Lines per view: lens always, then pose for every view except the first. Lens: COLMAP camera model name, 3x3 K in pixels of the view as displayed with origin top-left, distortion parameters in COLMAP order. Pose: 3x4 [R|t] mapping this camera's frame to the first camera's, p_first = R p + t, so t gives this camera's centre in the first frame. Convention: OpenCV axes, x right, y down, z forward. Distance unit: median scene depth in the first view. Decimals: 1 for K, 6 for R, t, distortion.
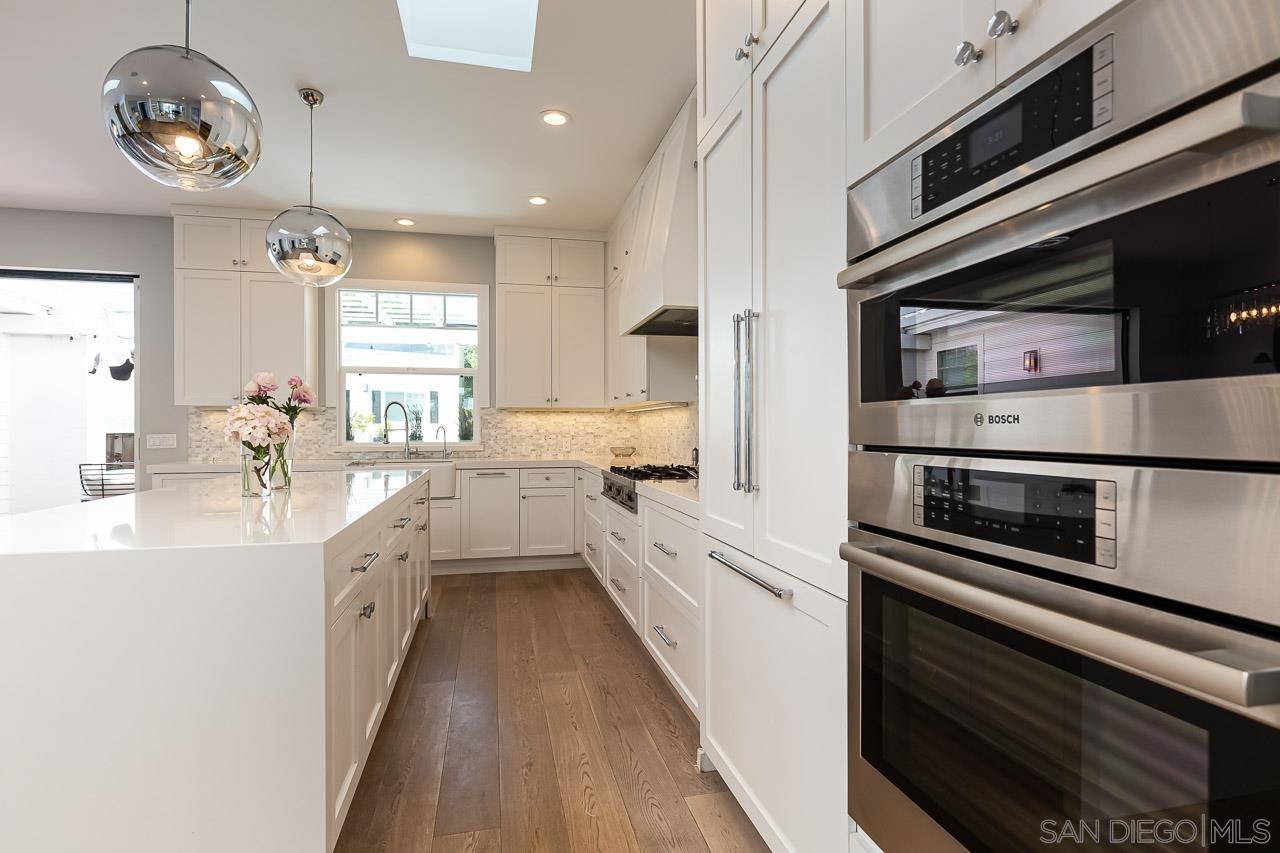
lens RADIAL K [[630.4, 0, 640.0], [0, 630.4, 426.5], [0, 0, 1]] dist [0.001088, 0.000040]
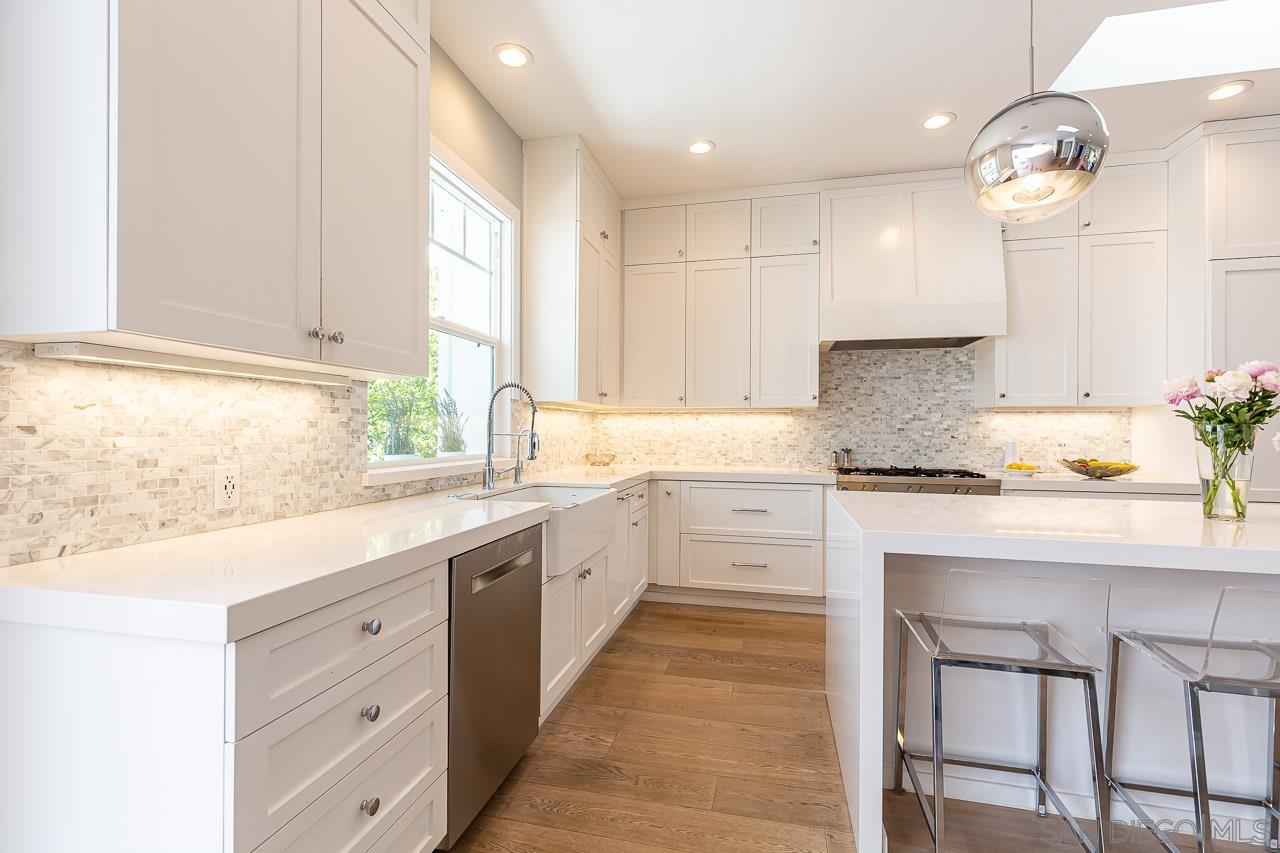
lens RADIAL K [[565.2, 0, 634.4], [0, 565.2, 430.5], [0, 0, 1]] dist [-0.000074, 0.000049]
pose [[0.459275, 0.003635, 0.888287, -0.748787], [-0.009921, 0.999950, 0.001038, 0.000039], [-0.888239, -0.009289, 0.459288, 0.668105]]
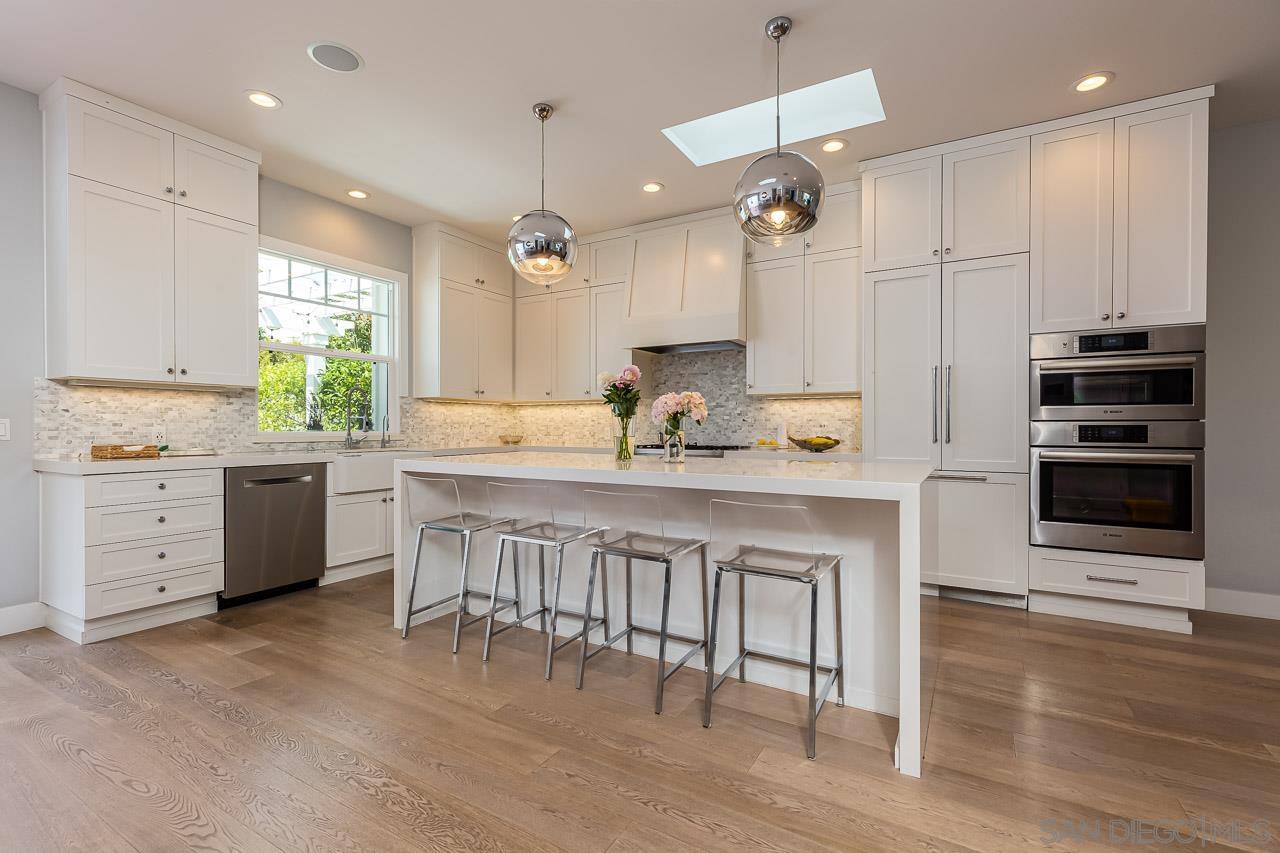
lens RADIAL K [[572.5, 0, 644.4], [0, 572.5, 429.7], [0, 0, 1]] dist [0.001666, 0.000061]
pose [[0.689401, -0.001440, 0.724378, -0.682844], [-0.005026, 0.999964, 0.006772, 0.015175], [-0.724362, -0.008309, 0.689370, 0.107854]]
